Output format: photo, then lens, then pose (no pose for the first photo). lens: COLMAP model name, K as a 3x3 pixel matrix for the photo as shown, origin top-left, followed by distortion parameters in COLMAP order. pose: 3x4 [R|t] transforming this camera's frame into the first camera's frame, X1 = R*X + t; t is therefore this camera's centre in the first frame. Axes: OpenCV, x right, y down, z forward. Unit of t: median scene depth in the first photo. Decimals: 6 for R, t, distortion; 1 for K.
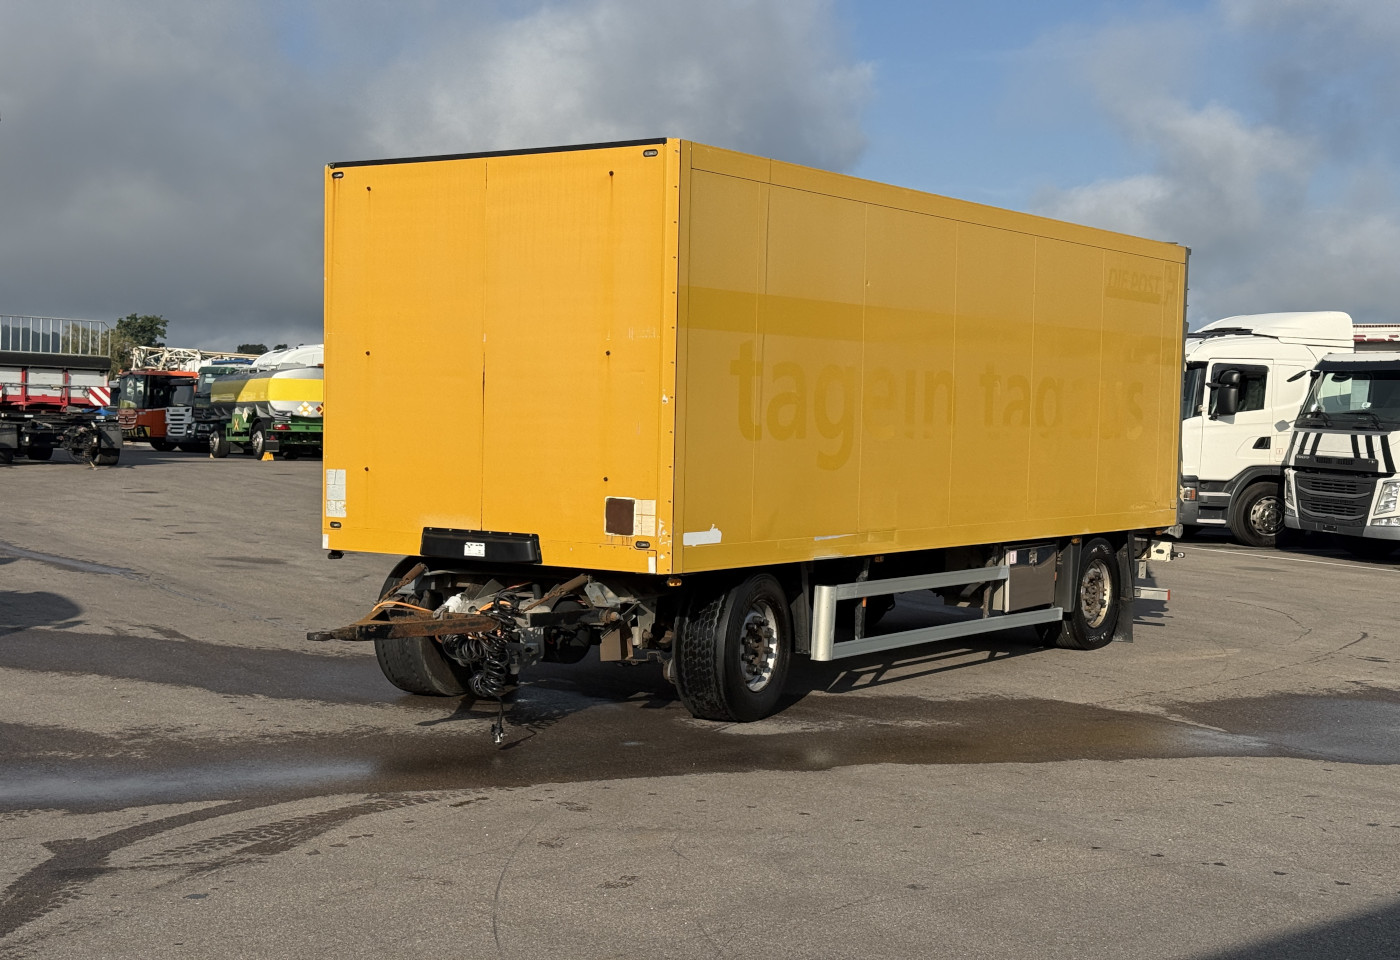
lens RADIAL K [[1965.1, 0, 700.0], [0, 1965.1, 480.0], [0, 0, 1]] dist [0.123318, -0.009569]
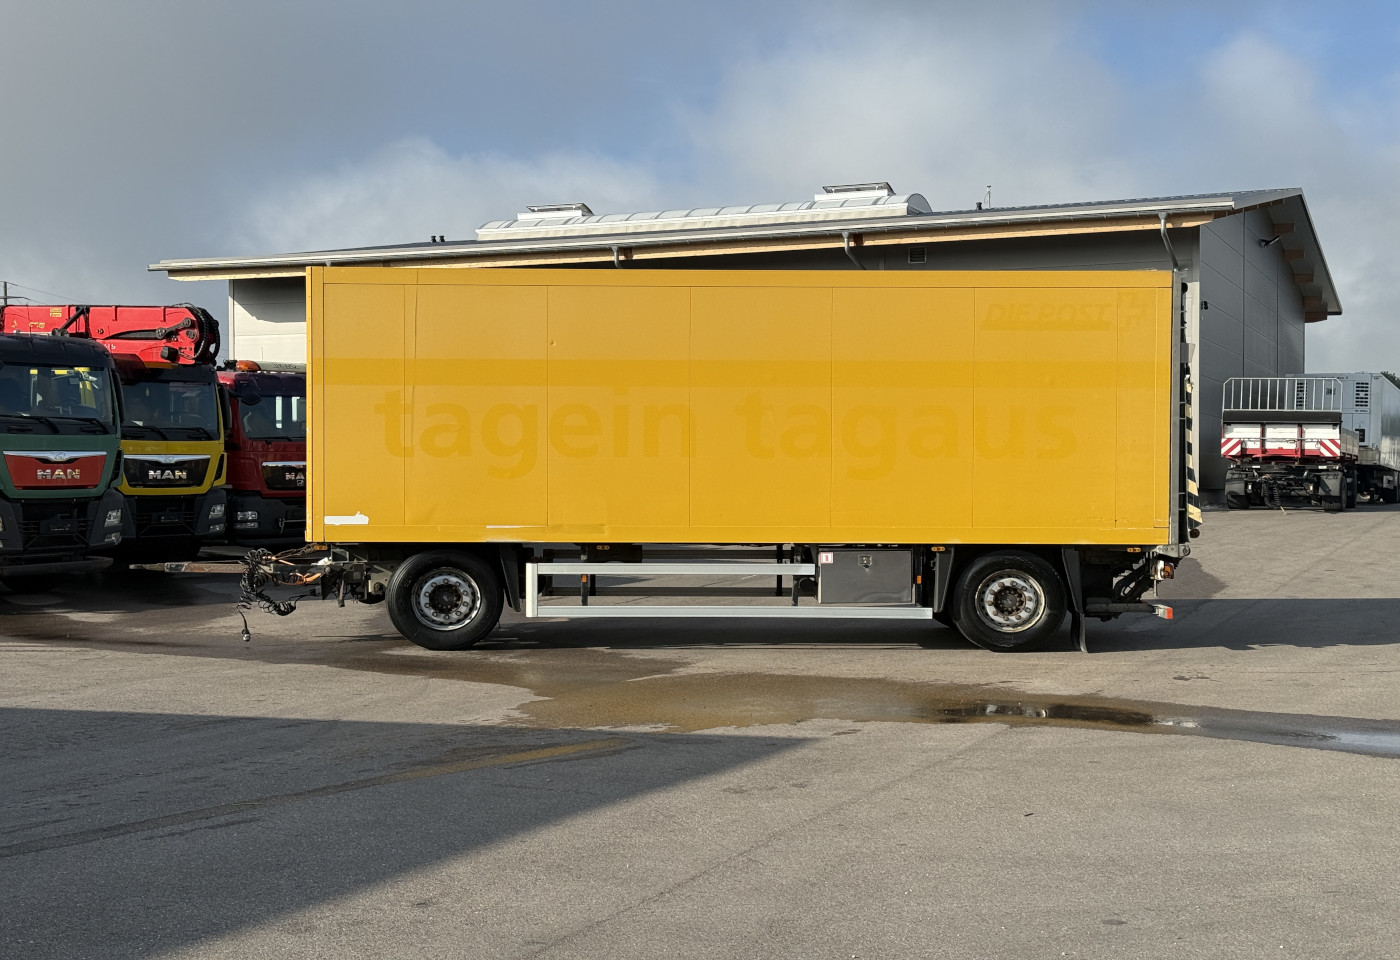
lens RADIAL K [[2010.7, 0, 702.6], [0, 2010.7, 467.4], [0, 0, 1]] dist [0.128841, -0.019365]
pose [[0.573693, -0.012432, -0.818976, 0.421112], [-0.020629, 0.999348, -0.029621, 0.008464], [0.818811, 0.033888, 0.573063, 0.092846]]
